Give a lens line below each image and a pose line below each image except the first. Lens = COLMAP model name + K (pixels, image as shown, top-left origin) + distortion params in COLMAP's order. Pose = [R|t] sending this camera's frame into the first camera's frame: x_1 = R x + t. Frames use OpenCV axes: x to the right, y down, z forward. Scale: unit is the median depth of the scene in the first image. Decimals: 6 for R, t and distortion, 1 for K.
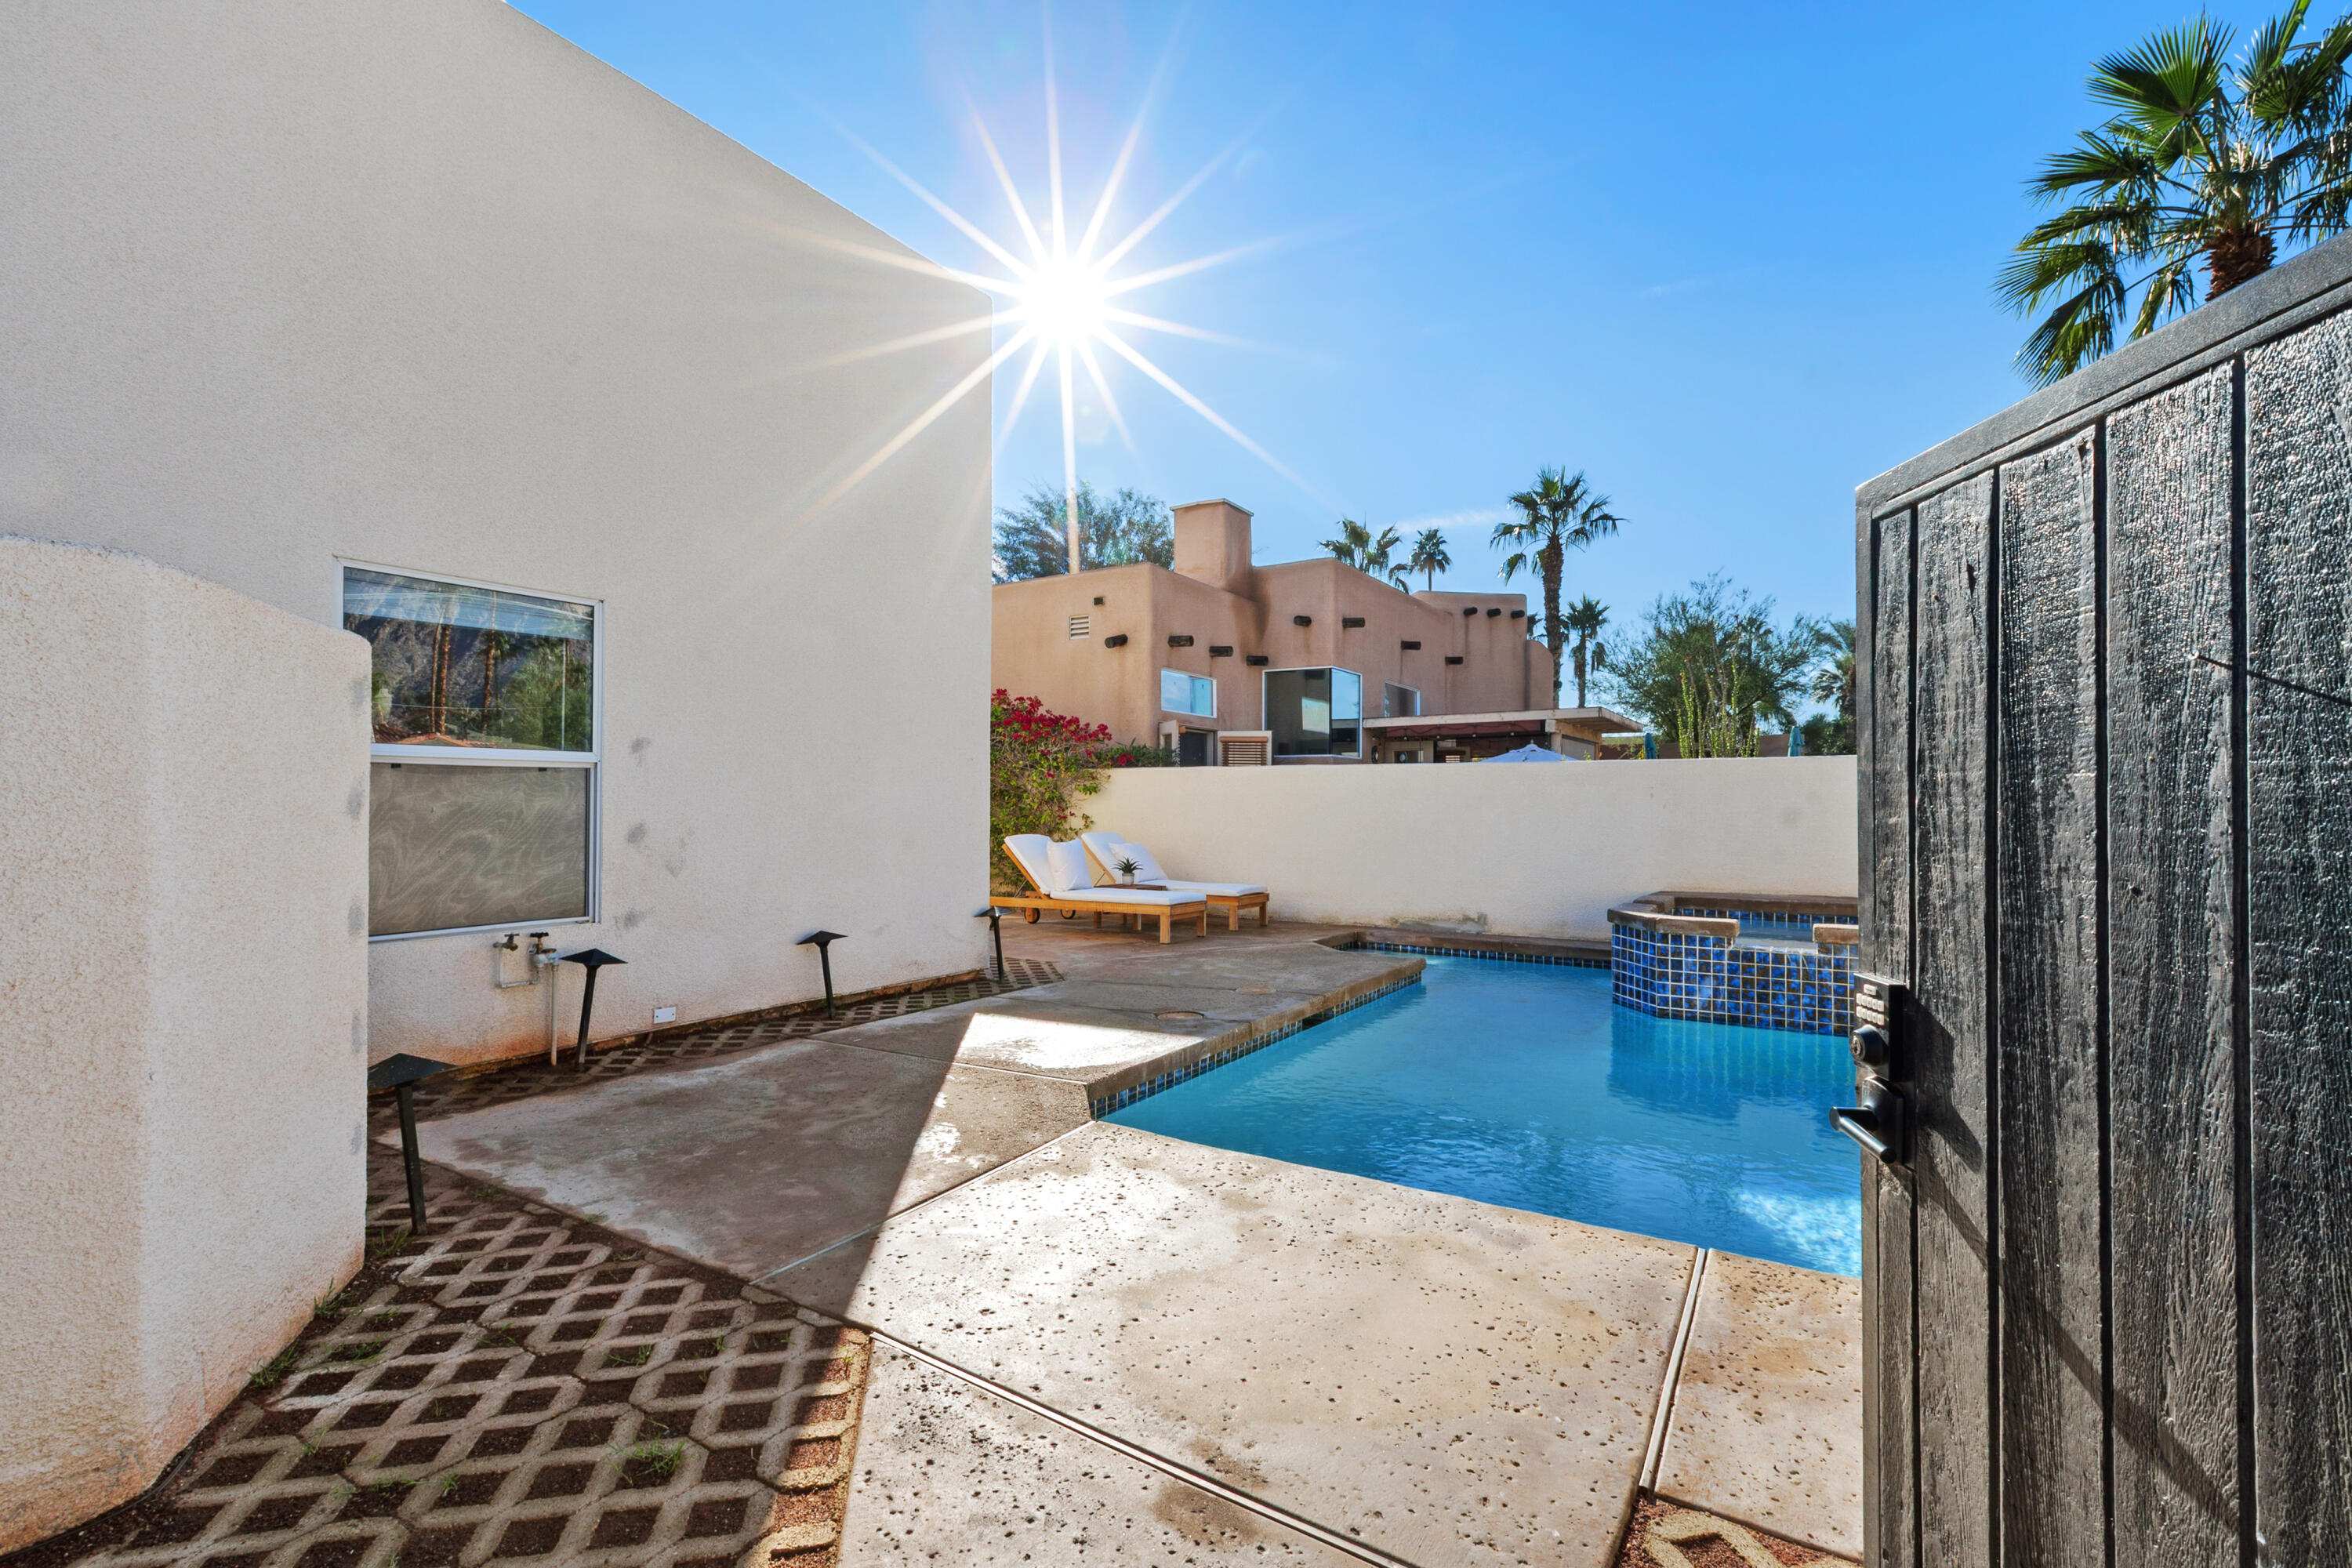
lens RADIAL K [[1048.0, 0, 1174.4], [0, 1048.0, 794.5], [0, 0, 1]] dist [0.000763, 0.000064]
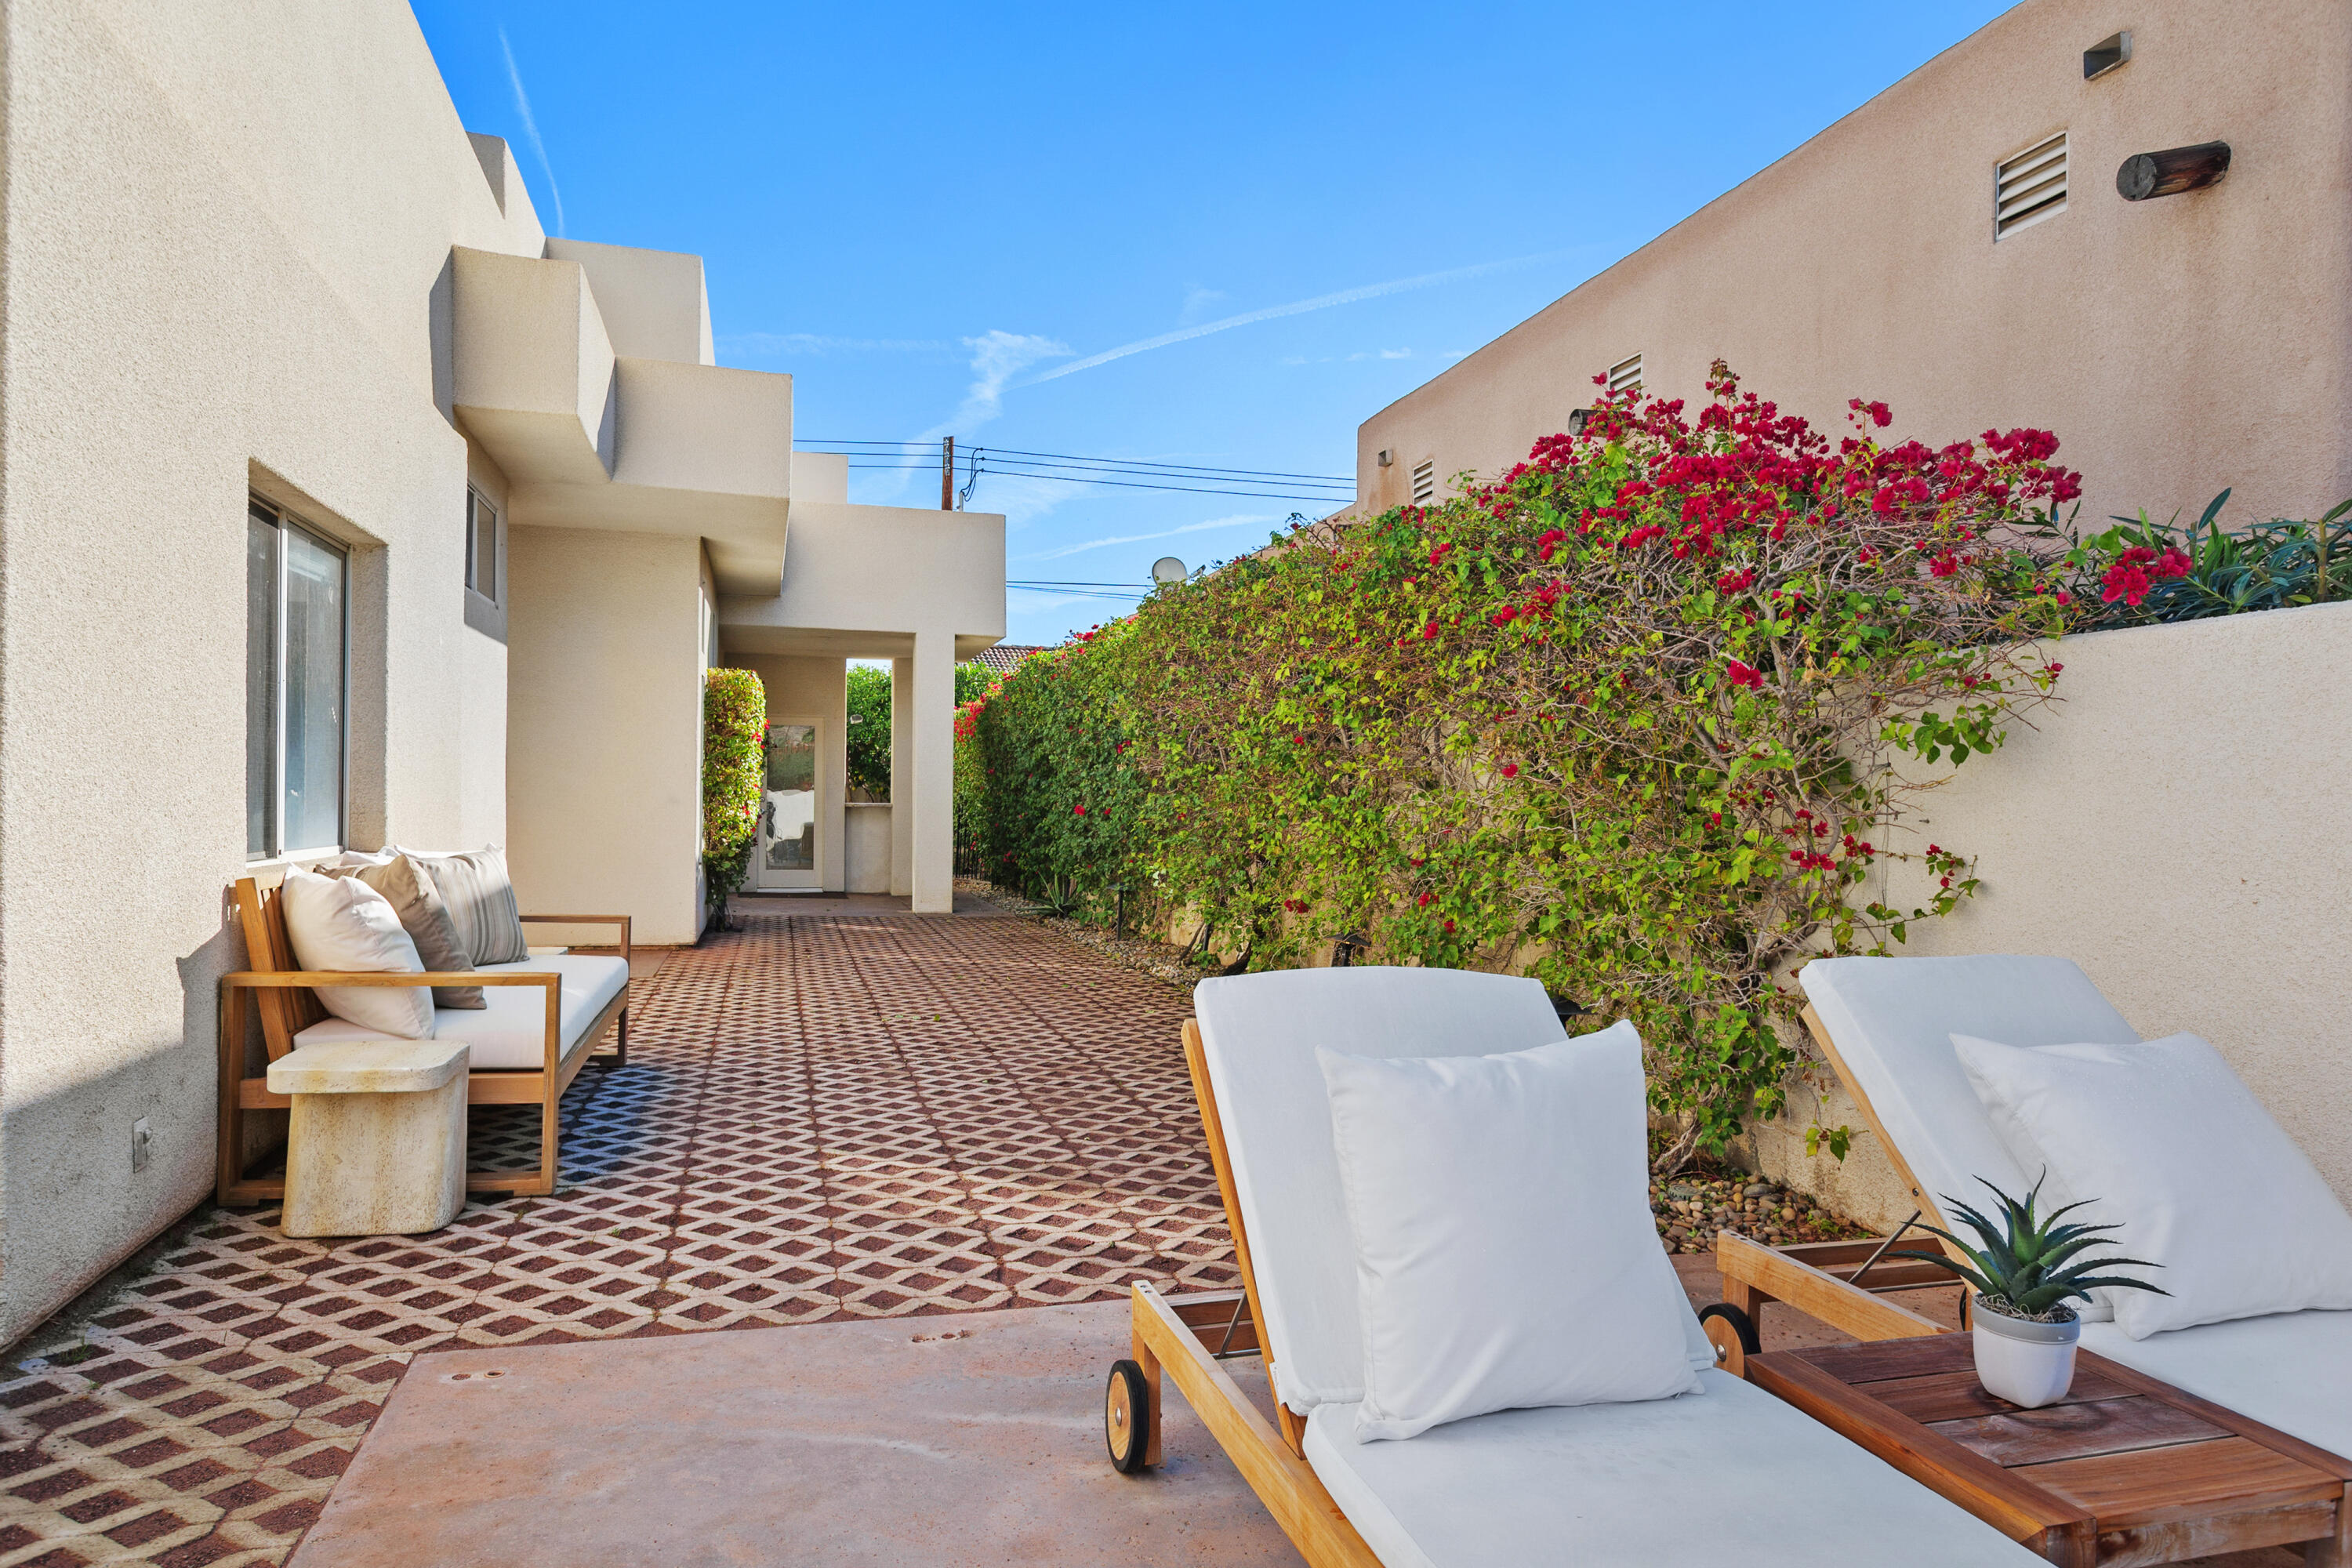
lens RADIAL K [[1438.3, 0, 1174.4], [0, 1438.3, 789.2], [0, 0, 1]] dist [0.005358, 0.001261]
pose [[0.738533, -0.002222, -0.674214, 0.002511], [0.003668, 0.999993, 0.000723, 0.005248], [0.674207, -0.003007, 0.738536, 0.654356]]
